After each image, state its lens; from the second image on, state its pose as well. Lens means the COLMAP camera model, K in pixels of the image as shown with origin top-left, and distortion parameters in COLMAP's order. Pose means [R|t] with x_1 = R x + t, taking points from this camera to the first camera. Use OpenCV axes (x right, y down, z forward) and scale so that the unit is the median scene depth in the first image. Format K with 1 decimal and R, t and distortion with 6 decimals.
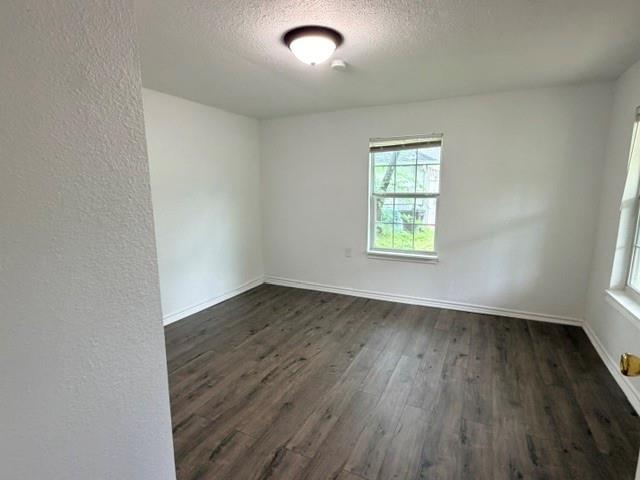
lens RADIAL K [[331.1, 0, 320.0], [0, 331.1, 240.0], [0, 0, 1]] dist [0.000186, -0.002122]
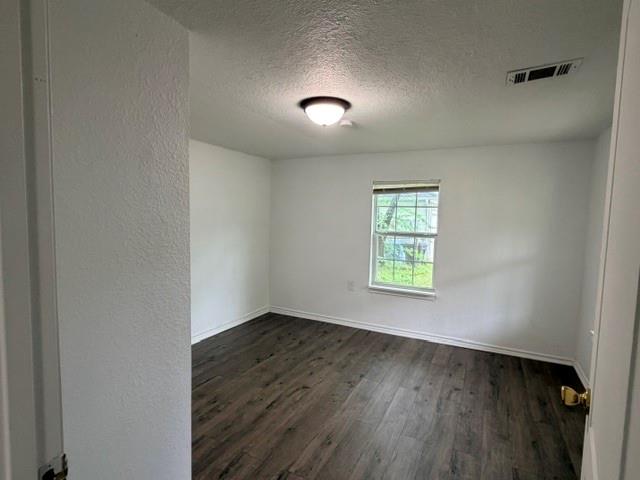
lens RADIAL K [[331.1, 0, 320.0], [0, 331.1, 240.0], [0, 0, 1]] dist [0.000186, -0.002122]
pose [[0.999417, 0.032212, -0.011296, -0.009520], [-0.033049, 0.995907, -0.084120, -0.026881], [0.008540, 0.084444, 0.996392, -0.104484]]
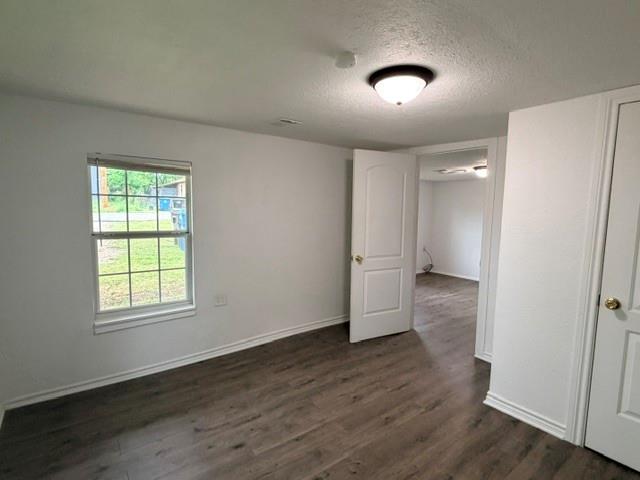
lens RADIAL K [[331.1, 0, 320.0], [0, 331.1, 240.0], [0, 0, 1]] dist [0.000186, -0.002122]
pose [[-0.895899, -0.052971, 0.441088, -0.207346], [0.059051, 0.969857, 0.236410, -0.329228], [-0.440316, 0.237846, -0.865766, 1.645301]]
